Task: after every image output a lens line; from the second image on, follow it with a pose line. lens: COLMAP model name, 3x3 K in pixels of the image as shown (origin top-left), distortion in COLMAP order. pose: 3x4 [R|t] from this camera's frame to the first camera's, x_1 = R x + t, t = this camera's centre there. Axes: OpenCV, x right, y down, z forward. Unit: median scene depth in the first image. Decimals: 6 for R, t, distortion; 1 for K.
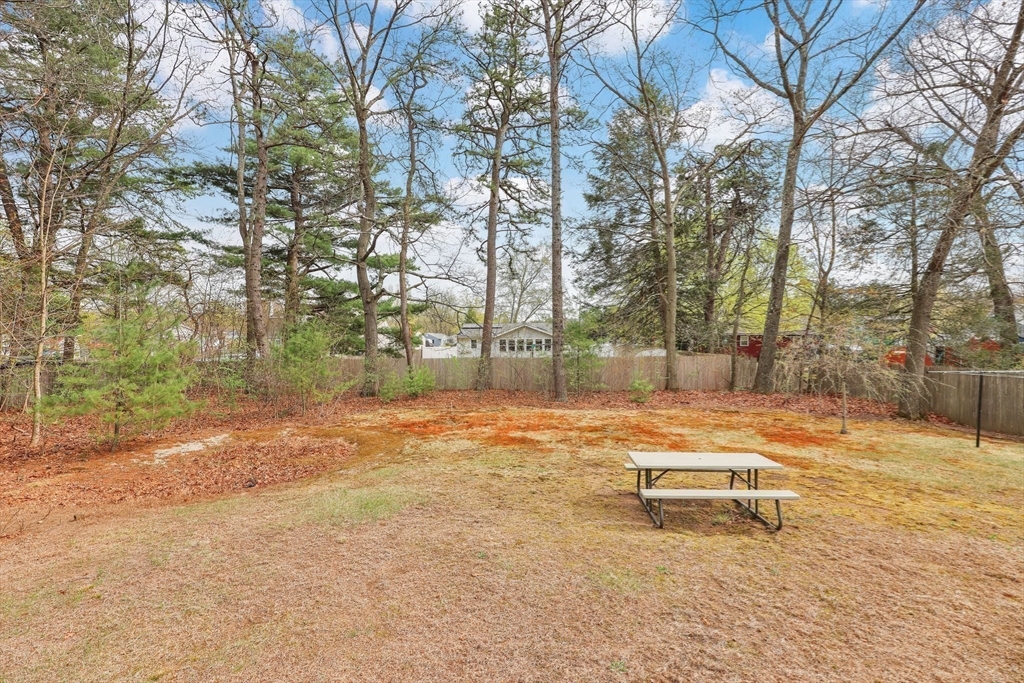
lens RADIAL K [[409.5, 0, 513.1], [0, 409.5, 355.4], [0, 0, 1]] dist [-0.007040, 0.000899]
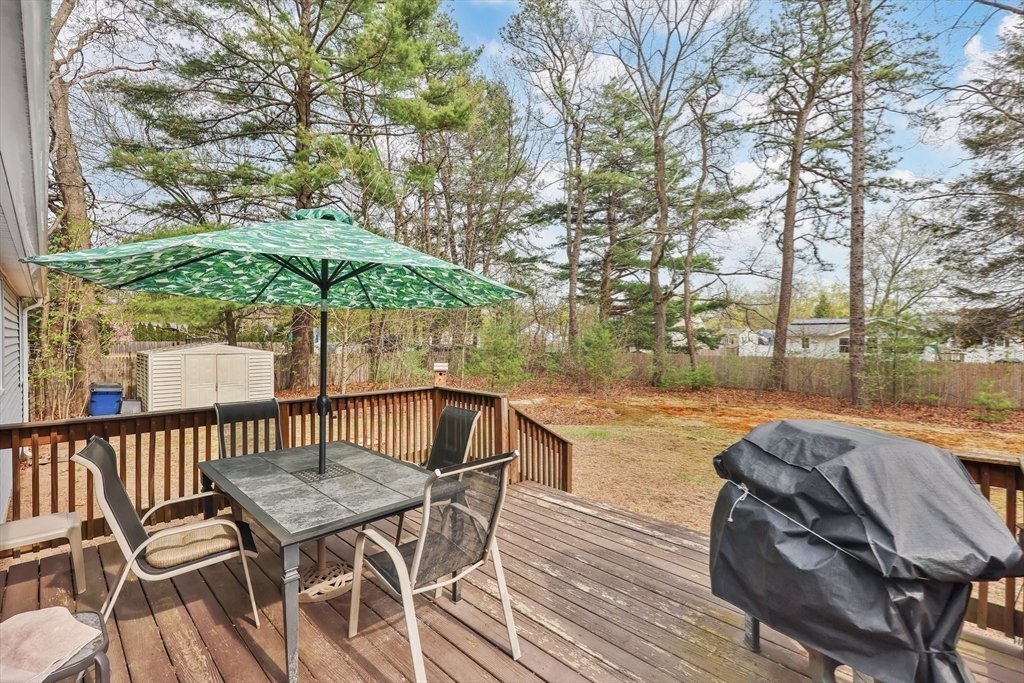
lens RADIAL K [[449.9, 0, 511.3], [0, 449.9, 340.2], [0, 0, 1]] dist [0.001561, -0.000750]
pose [[0.728635, 0.015791, -0.684720, 0.183583], [-0.035863, 0.999242, -0.015119, 0.004298], [0.683963, 0.035573, 0.728649, -0.161695]]
